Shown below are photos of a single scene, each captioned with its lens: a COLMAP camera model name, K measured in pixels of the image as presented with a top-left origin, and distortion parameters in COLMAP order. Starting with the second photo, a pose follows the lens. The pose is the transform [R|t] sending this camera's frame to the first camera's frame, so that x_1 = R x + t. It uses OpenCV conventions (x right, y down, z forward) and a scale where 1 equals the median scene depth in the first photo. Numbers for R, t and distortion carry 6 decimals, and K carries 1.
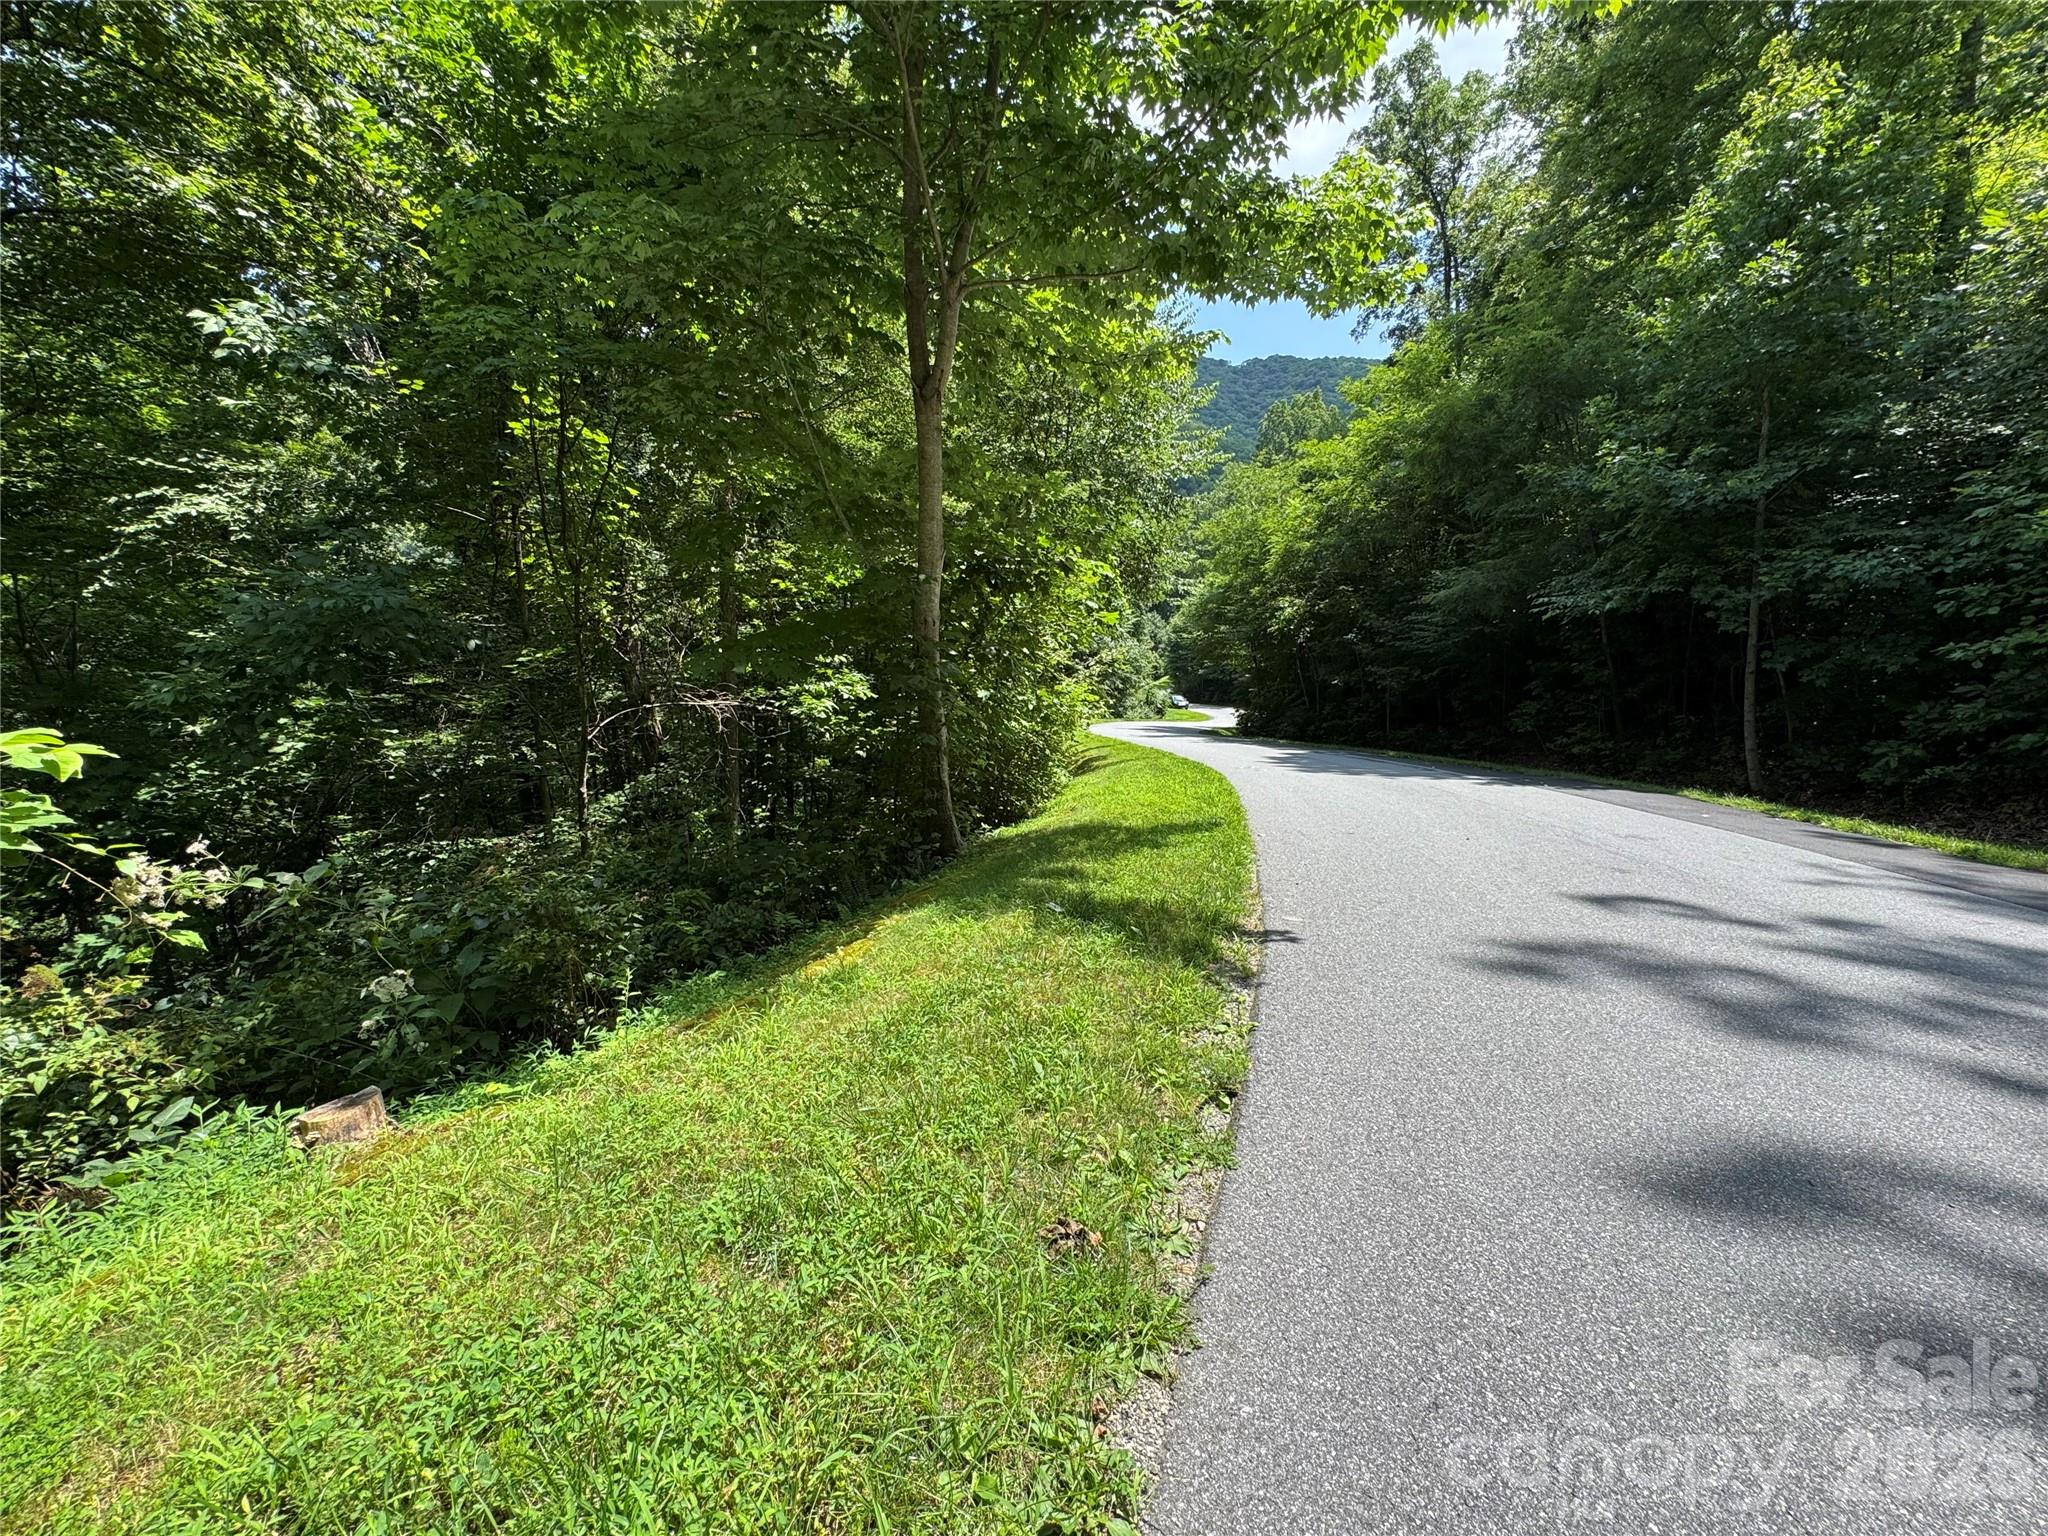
lens RADIAL K [[804.8, 0, 1008.9], [0, 804.8, 770.2], [0, 0, 1]] dist [-0.003660, 0.000617]
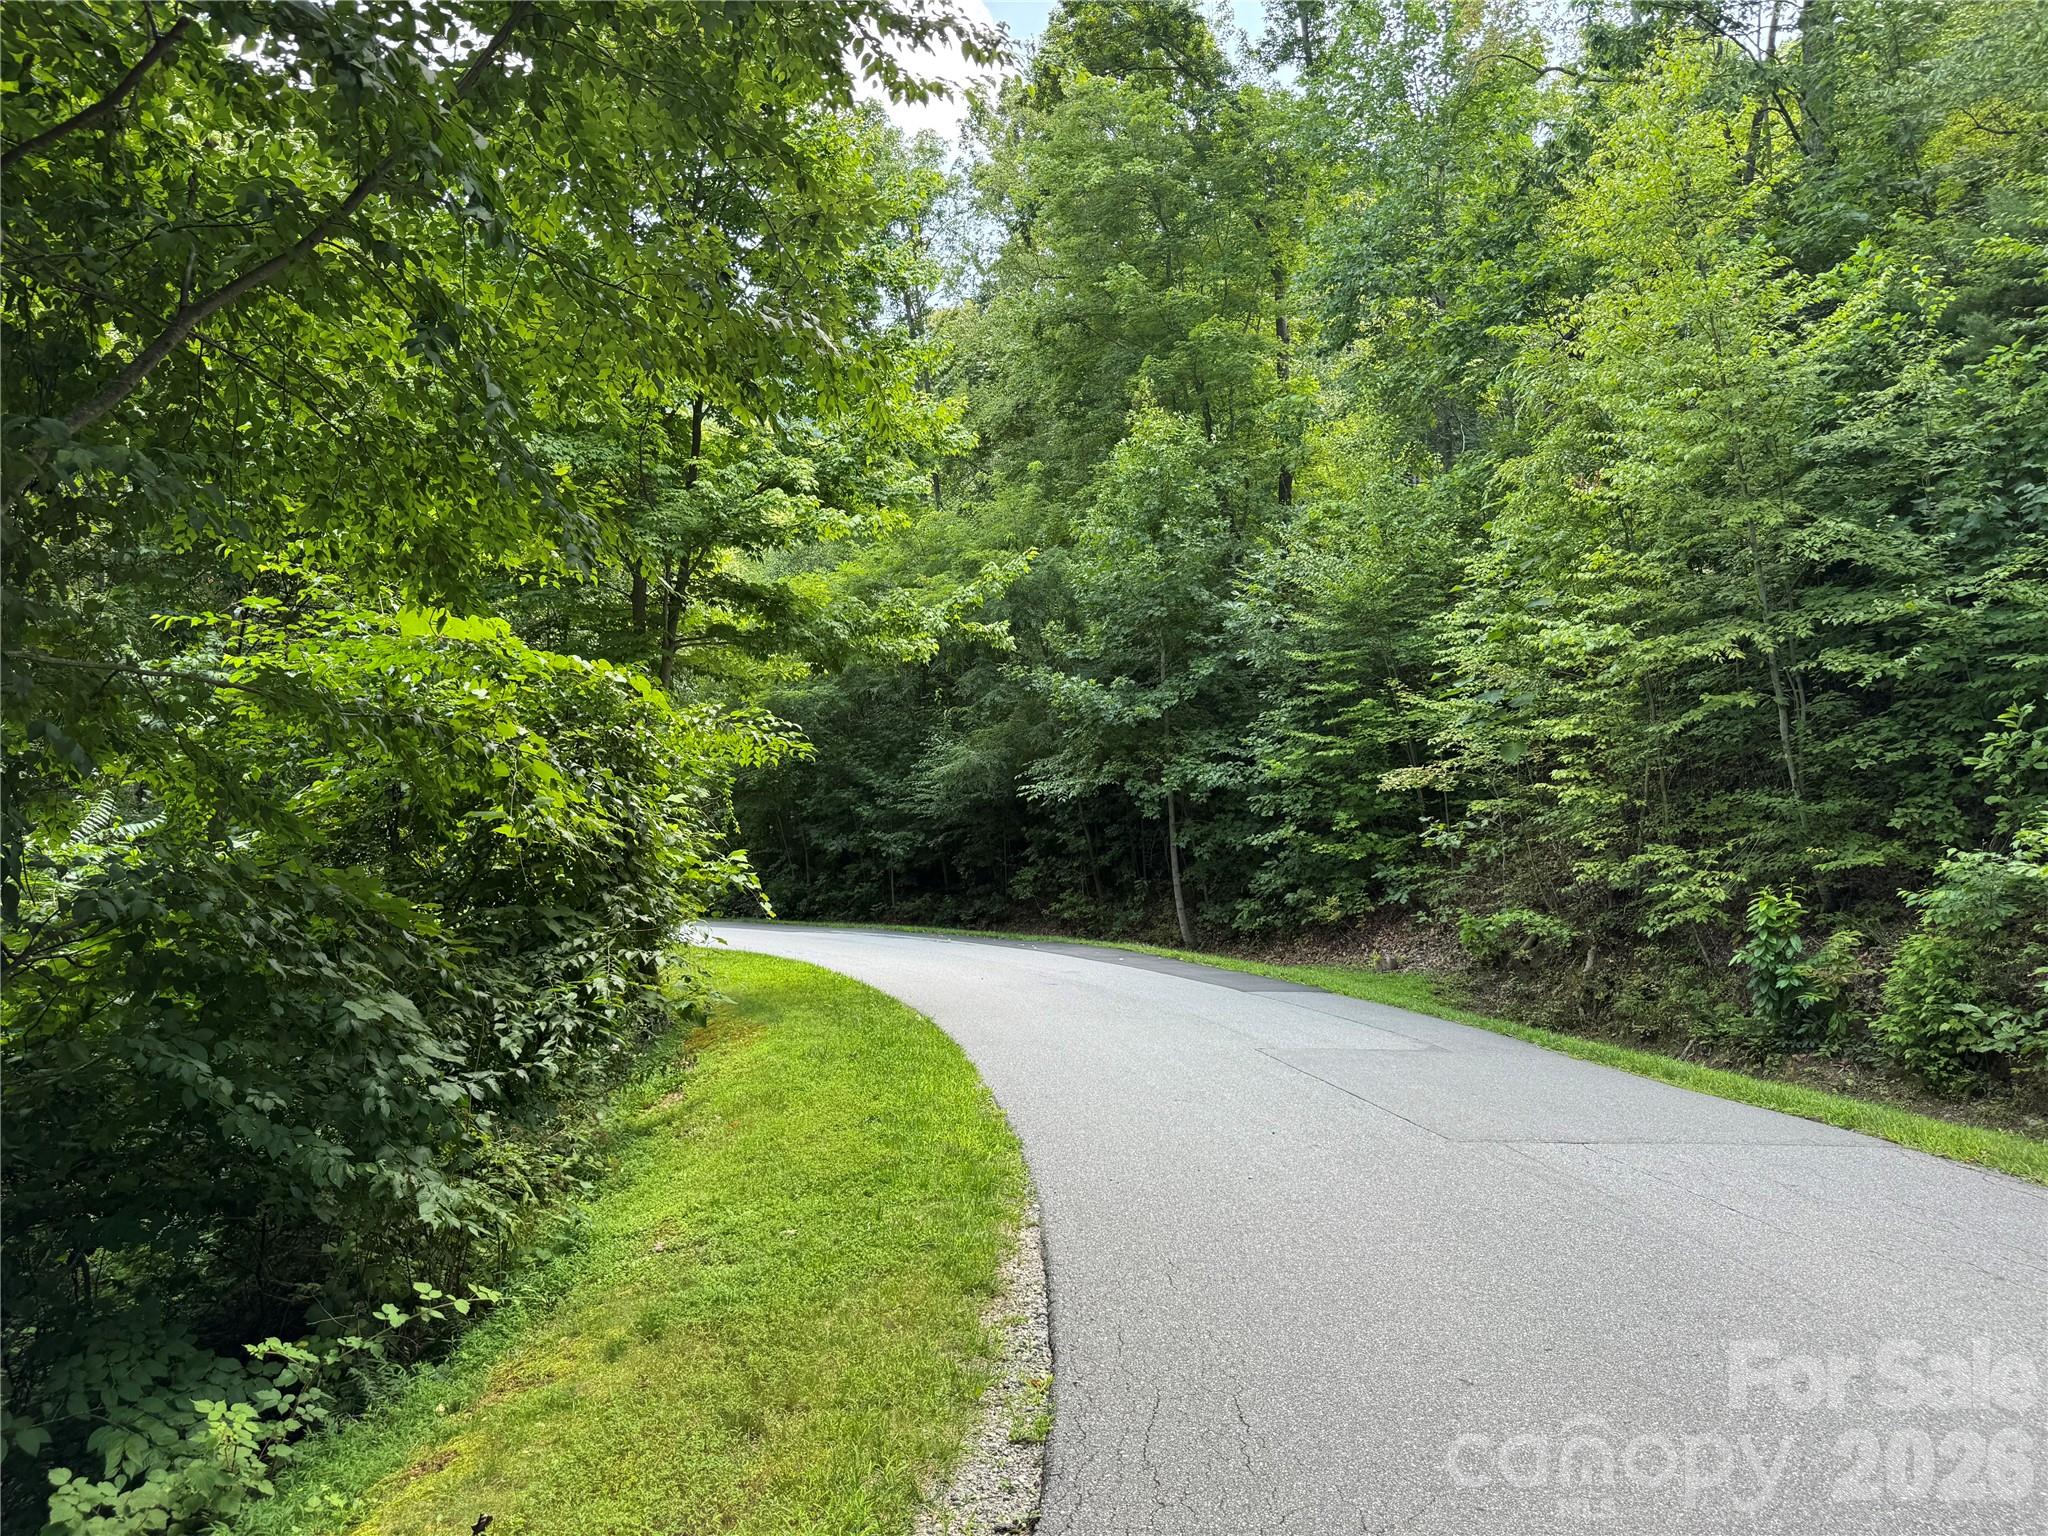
lens RADIAL K [[1397.7, 0, 1022.8], [0, 1397.7, 763.2], [0, 0, 1]] dist [-0.034614, -0.000293]
pose [[0.847798, 0.005037, 0.530295, -0.400222], [0.073562, 0.989171, -0.127002, 0.007772], [-0.525192, 0.146681, 0.838247, -0.680111]]
